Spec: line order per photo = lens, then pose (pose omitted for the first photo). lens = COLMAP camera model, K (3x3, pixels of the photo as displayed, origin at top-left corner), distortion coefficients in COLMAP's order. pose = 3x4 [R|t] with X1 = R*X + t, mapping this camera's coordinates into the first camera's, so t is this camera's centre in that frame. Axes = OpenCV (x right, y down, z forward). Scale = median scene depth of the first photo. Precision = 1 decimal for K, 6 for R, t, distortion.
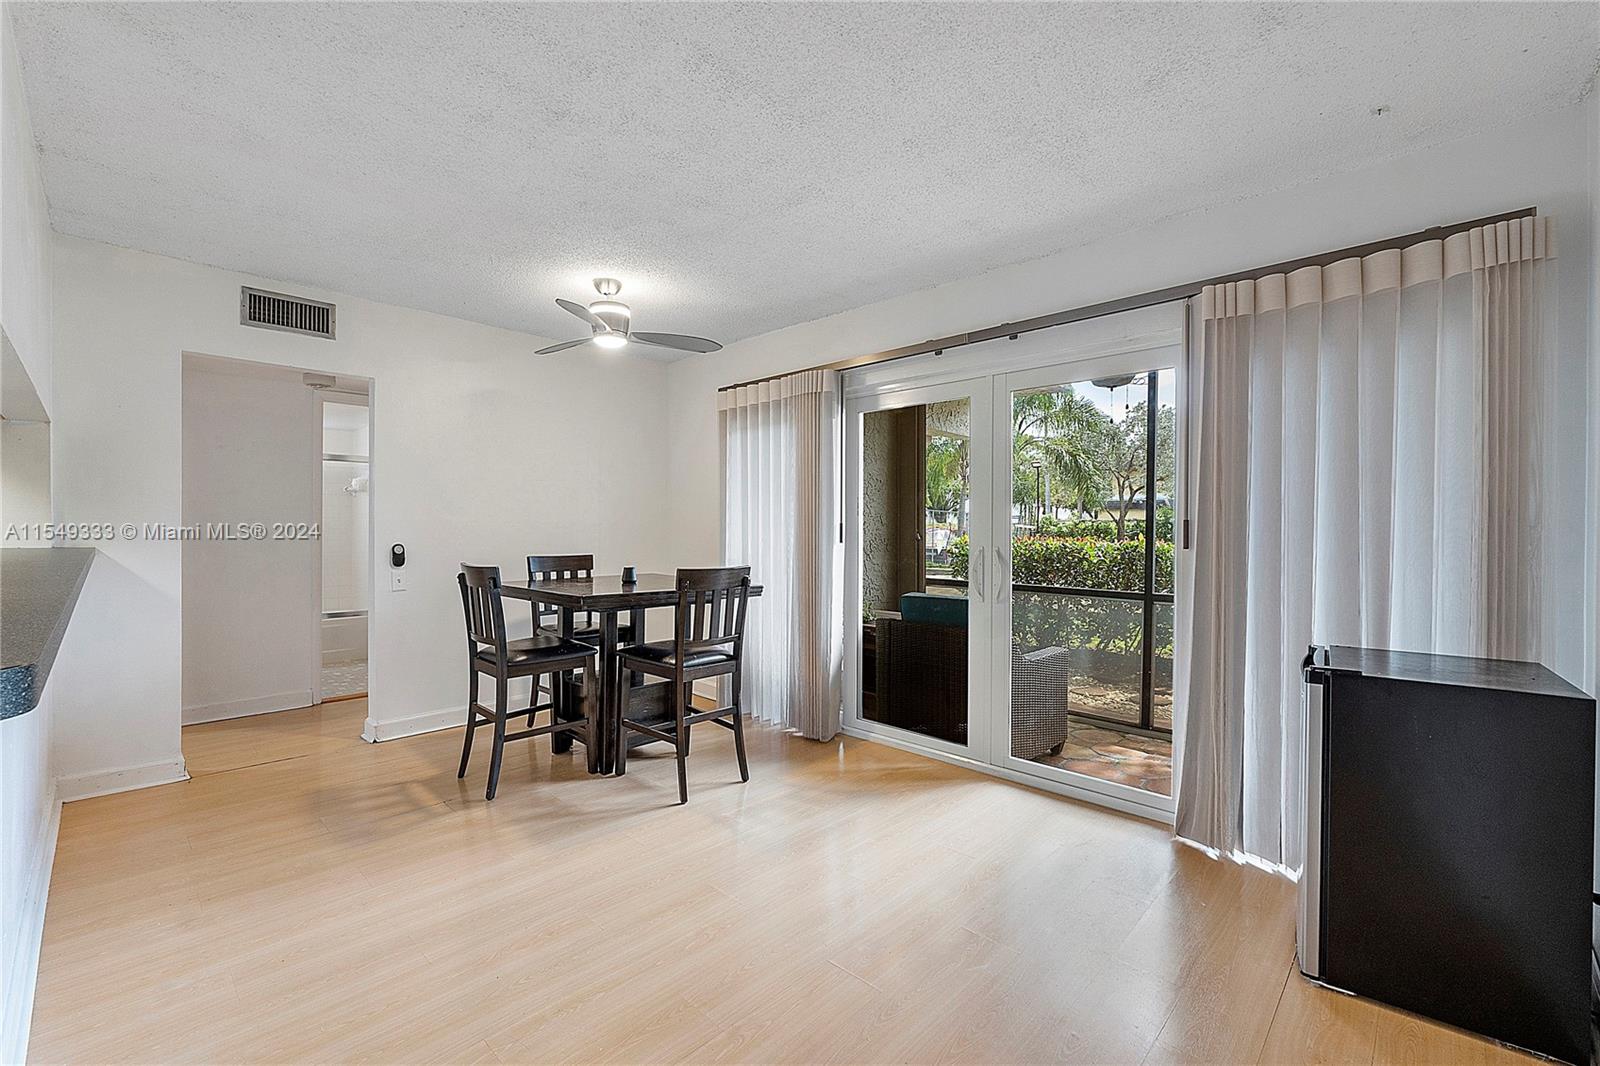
lens RADIAL K [[679.9, 0, 797.9], [0, 679.9, 534.7], [0, 0, 1]] dist [-0.002401, -0.000687]
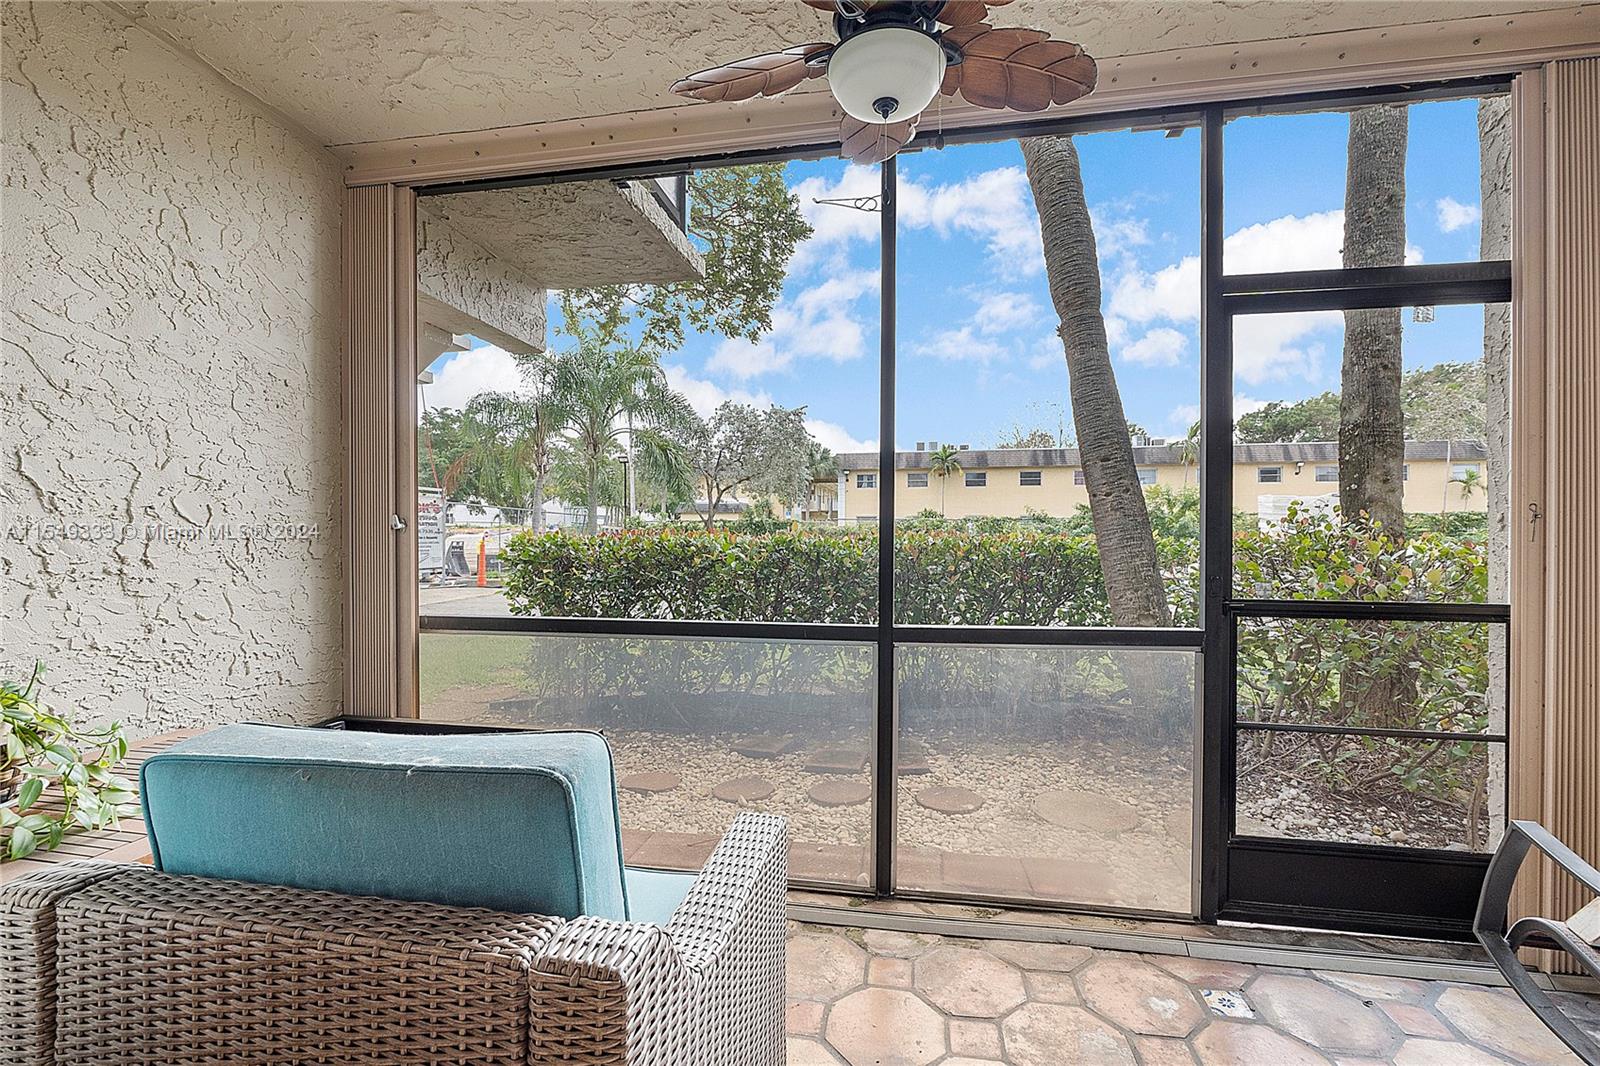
lens RADIAL K [[679.9, 0, 796.6], [0, 679.9, 536.1], [0, 0, 1]] dist [-0.002401, -0.000687]
pose [[0.829536, -0.008363, 0.558390, 0.242561], [0.011564, 0.999931, -0.002203, 0.026033], [-0.558333, 0.008285, 0.829575, 0.831140]]
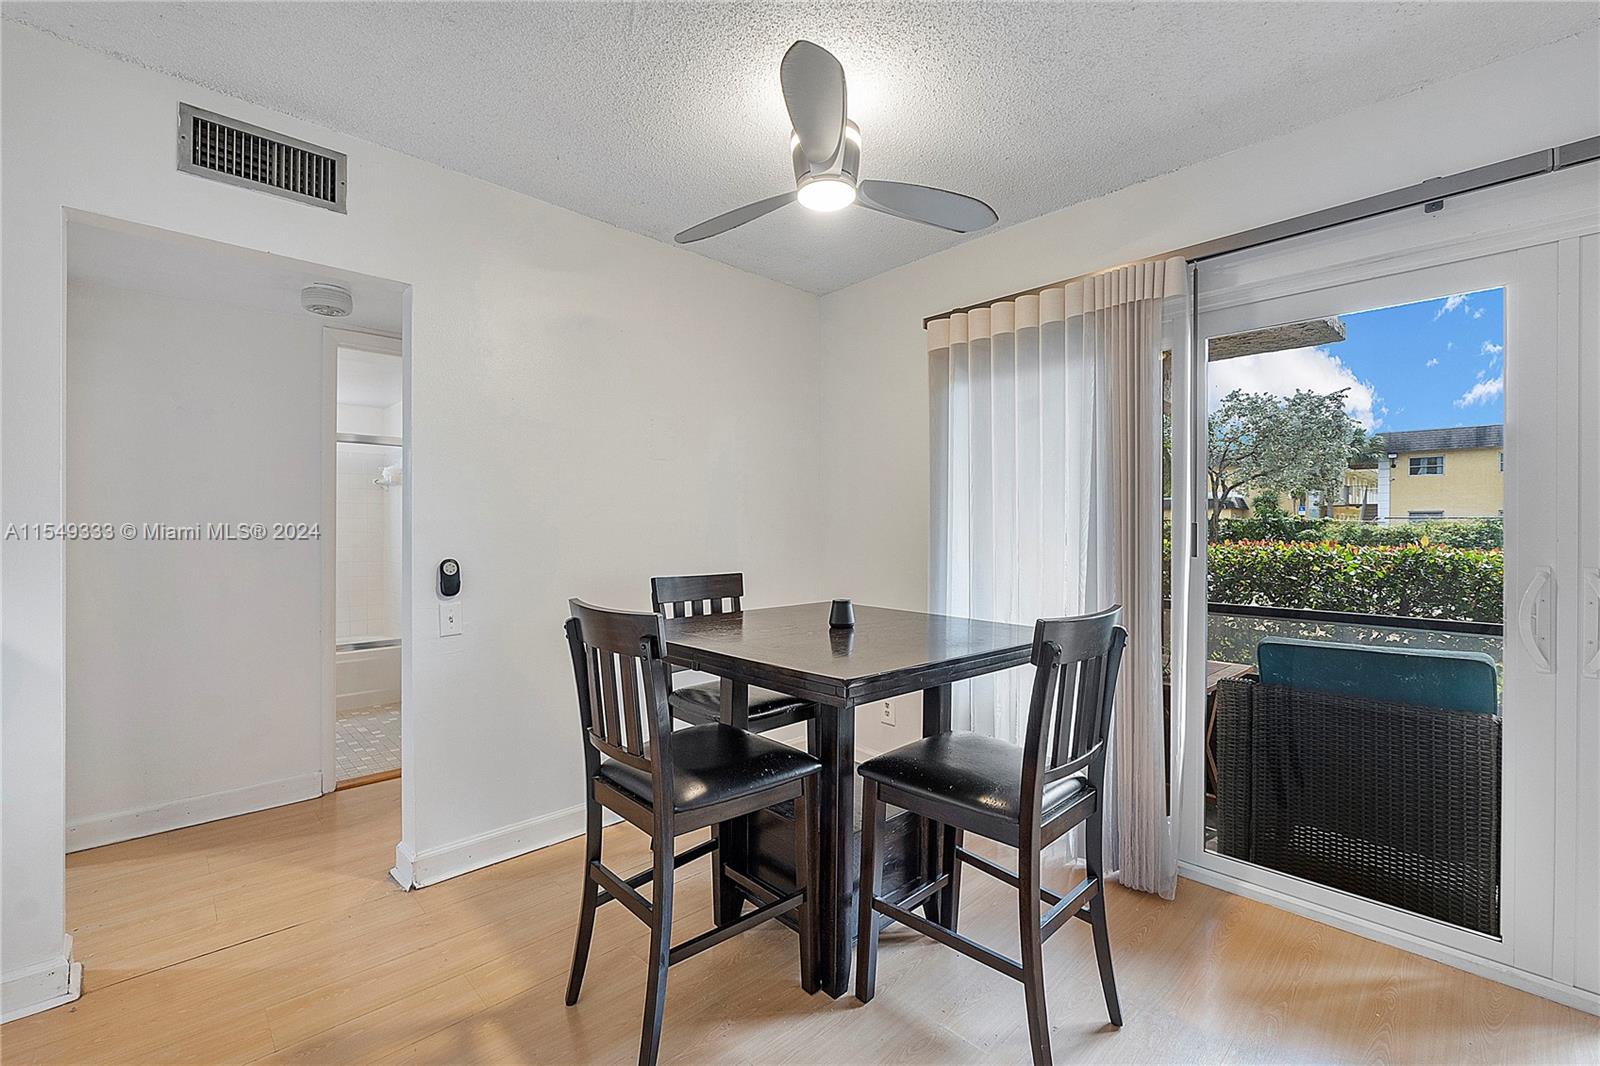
lens RADIAL K [[679.9, 0, 798.7], [0, 679.9, 533.3], [0, 0, 1]] dist [-0.002401, -0.000687]
pose [[0.999229, -0.002658, -0.039165, -0.283464], [0.002467, 0.999985, -0.004927, -0.007218], [0.039177, 0.004826, 0.999221, 0.454642]]
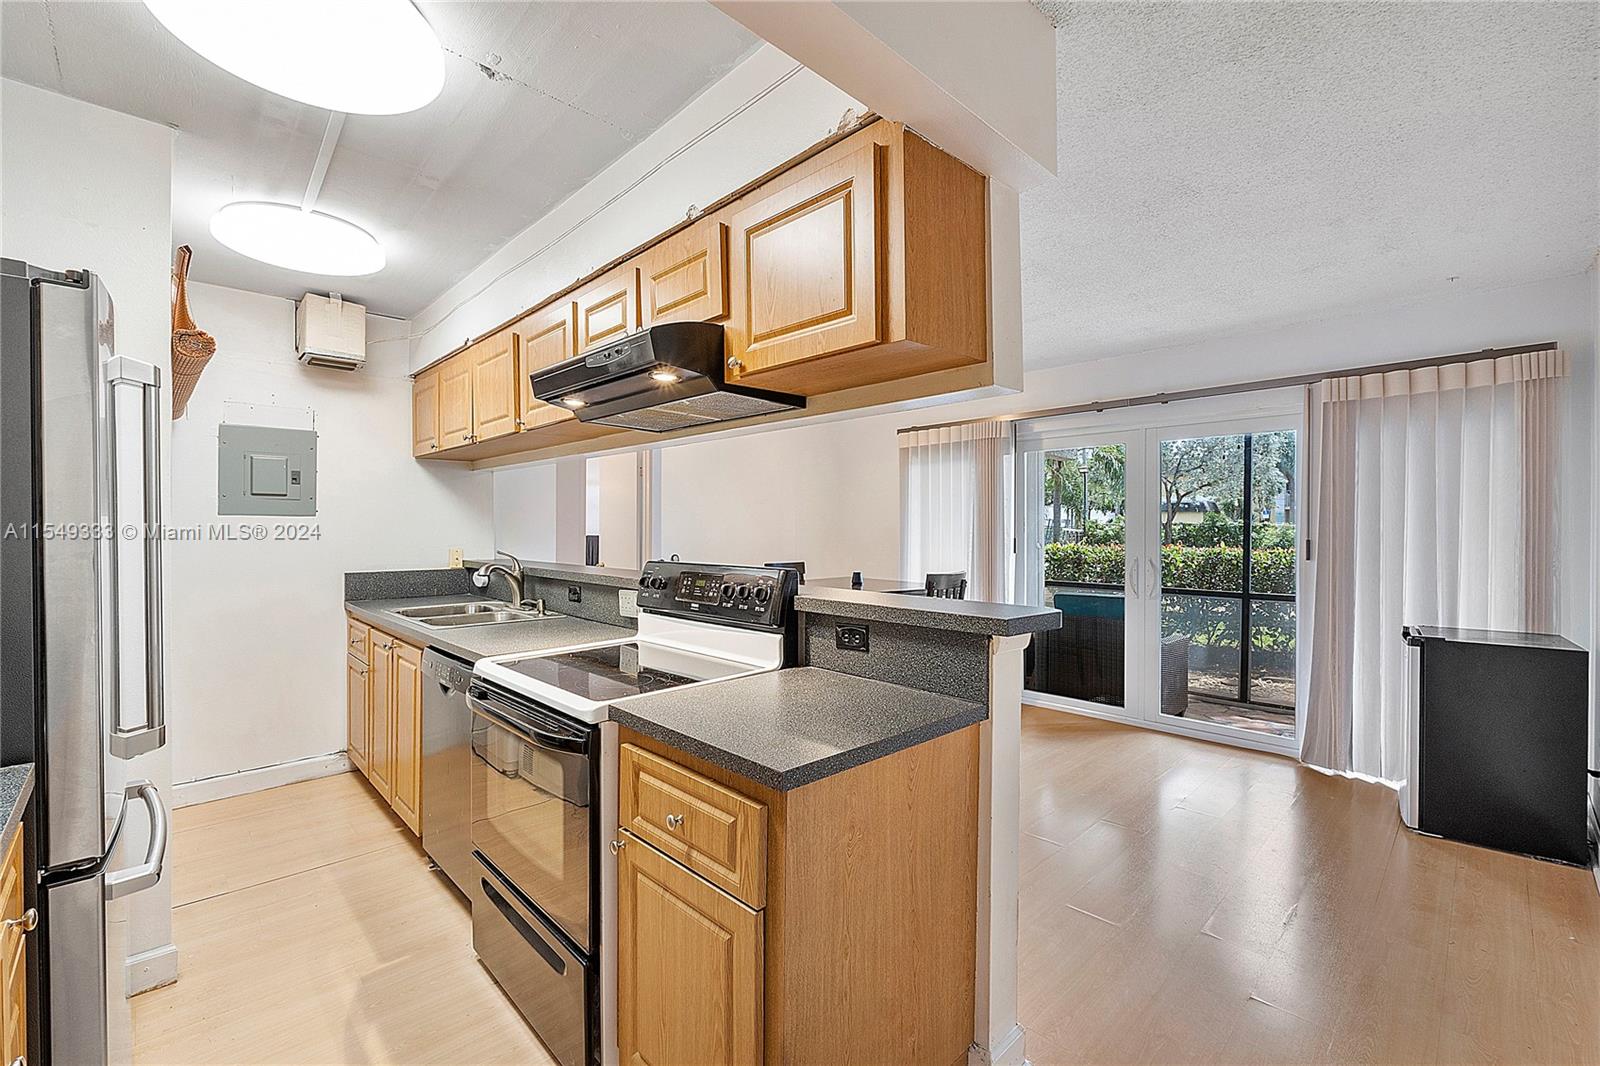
lens RADIAL K [[679.9, 0, 799.3], [0, 679.9, 534.4], [0, 0, 1]] dist [-0.002401, -0.000687]
pose [[0.999455, -0.002218, -0.032950, -0.342527], [0.002104, 0.999992, -0.003486, -0.023176], [0.032958, 0.003415, 0.999451, -0.349693]]
